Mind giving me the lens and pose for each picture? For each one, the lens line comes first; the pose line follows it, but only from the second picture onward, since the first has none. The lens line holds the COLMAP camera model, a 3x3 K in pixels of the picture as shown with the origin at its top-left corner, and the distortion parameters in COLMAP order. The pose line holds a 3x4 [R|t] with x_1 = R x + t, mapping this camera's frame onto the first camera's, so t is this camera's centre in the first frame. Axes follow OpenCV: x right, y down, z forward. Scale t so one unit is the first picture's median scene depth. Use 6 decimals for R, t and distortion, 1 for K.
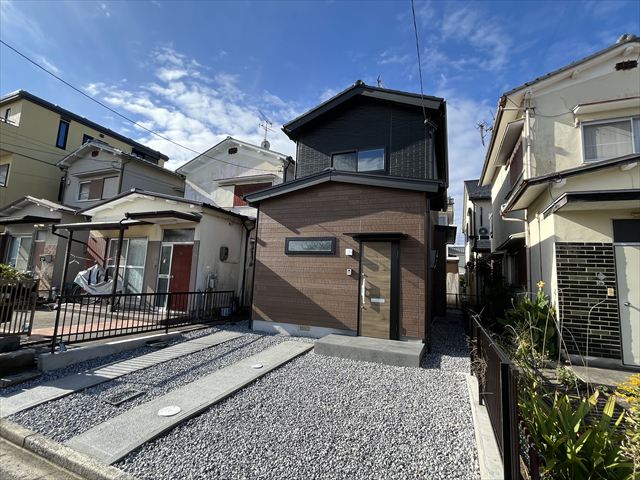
lens RADIAL K [[301.6, 0, 320.9], [0, 301.6, 238.5], [0, 0, 1]] dist [0.000532, -0.001515]
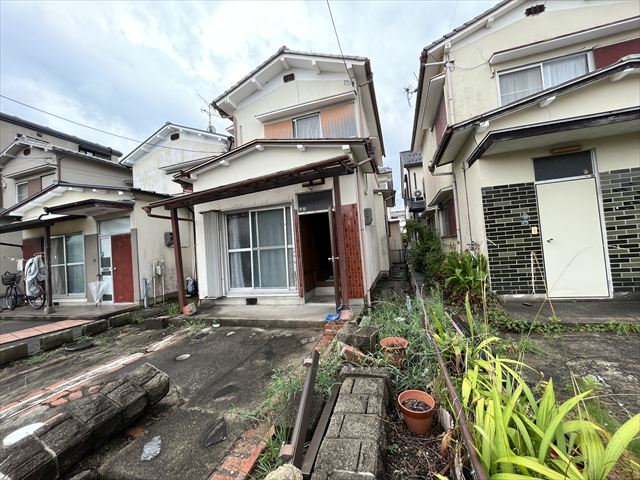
lens RADIAL K [[256.6, 0, 319.0], [0, 256.6, 239.5], [0, 0, 1]] dist [-0.001603, 0.000321]
pose [[0.986907, -0.119192, 0.108668, 0.077433], [0.108591, 0.989168, 0.098763, 0.023130], [-0.119262, -0.085669, 0.989160, 0.120750]]
